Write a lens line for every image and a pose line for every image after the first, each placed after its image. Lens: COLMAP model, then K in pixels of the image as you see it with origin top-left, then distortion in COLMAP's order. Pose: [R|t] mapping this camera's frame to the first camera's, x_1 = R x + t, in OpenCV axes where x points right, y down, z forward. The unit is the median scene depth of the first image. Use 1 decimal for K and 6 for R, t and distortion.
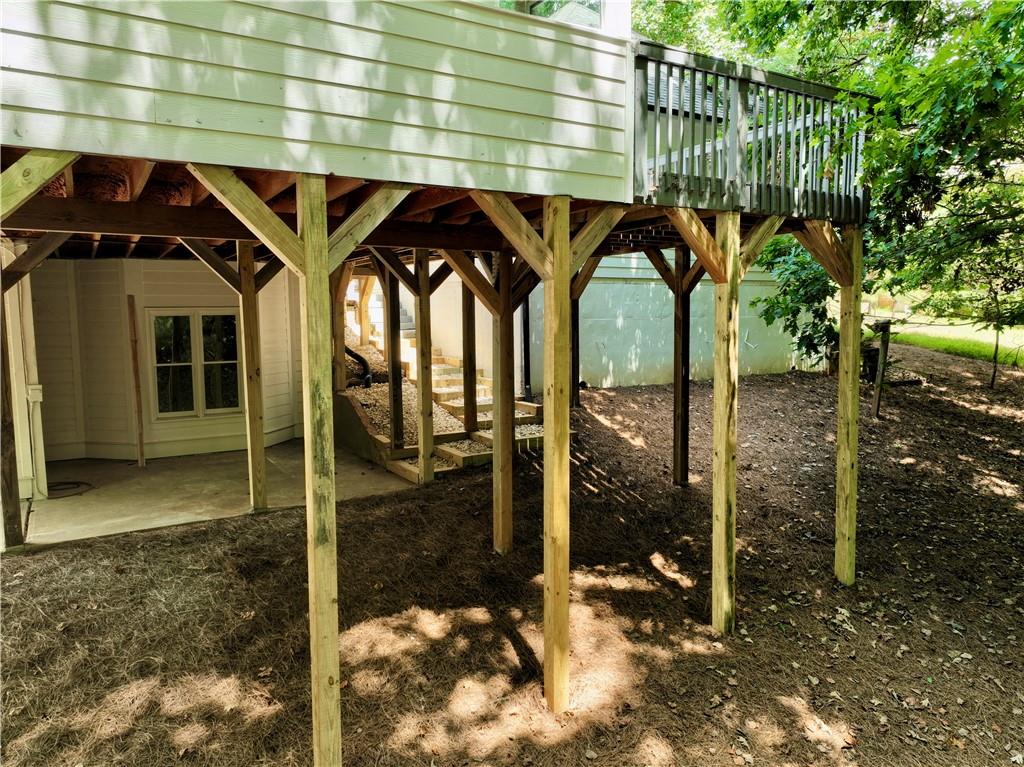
lens RADIAL K [[723.2, 0, 512.0], [0, 723.2, 383.5], [0, 0, 1]] dist [0.000154, 0.016886]
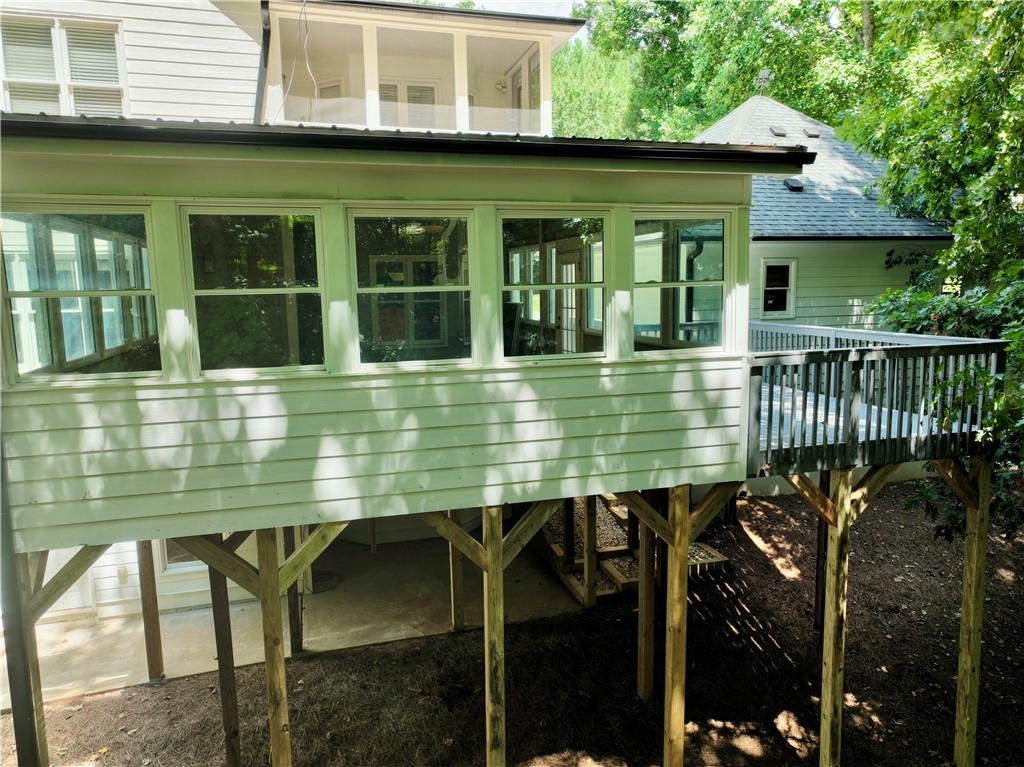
lens RADIAL K [[723.2, 0, 512.0], [0, 723.2, 383.5], [0, 0, 1]] dist [0.000154, 0.016886]
pose [[0.962952, 0.033079, -0.267637, 0.085032], [-0.020260, 0.998518, 0.050518, -0.371153], [0.268911, -0.043224, 0.962195, -0.226608]]
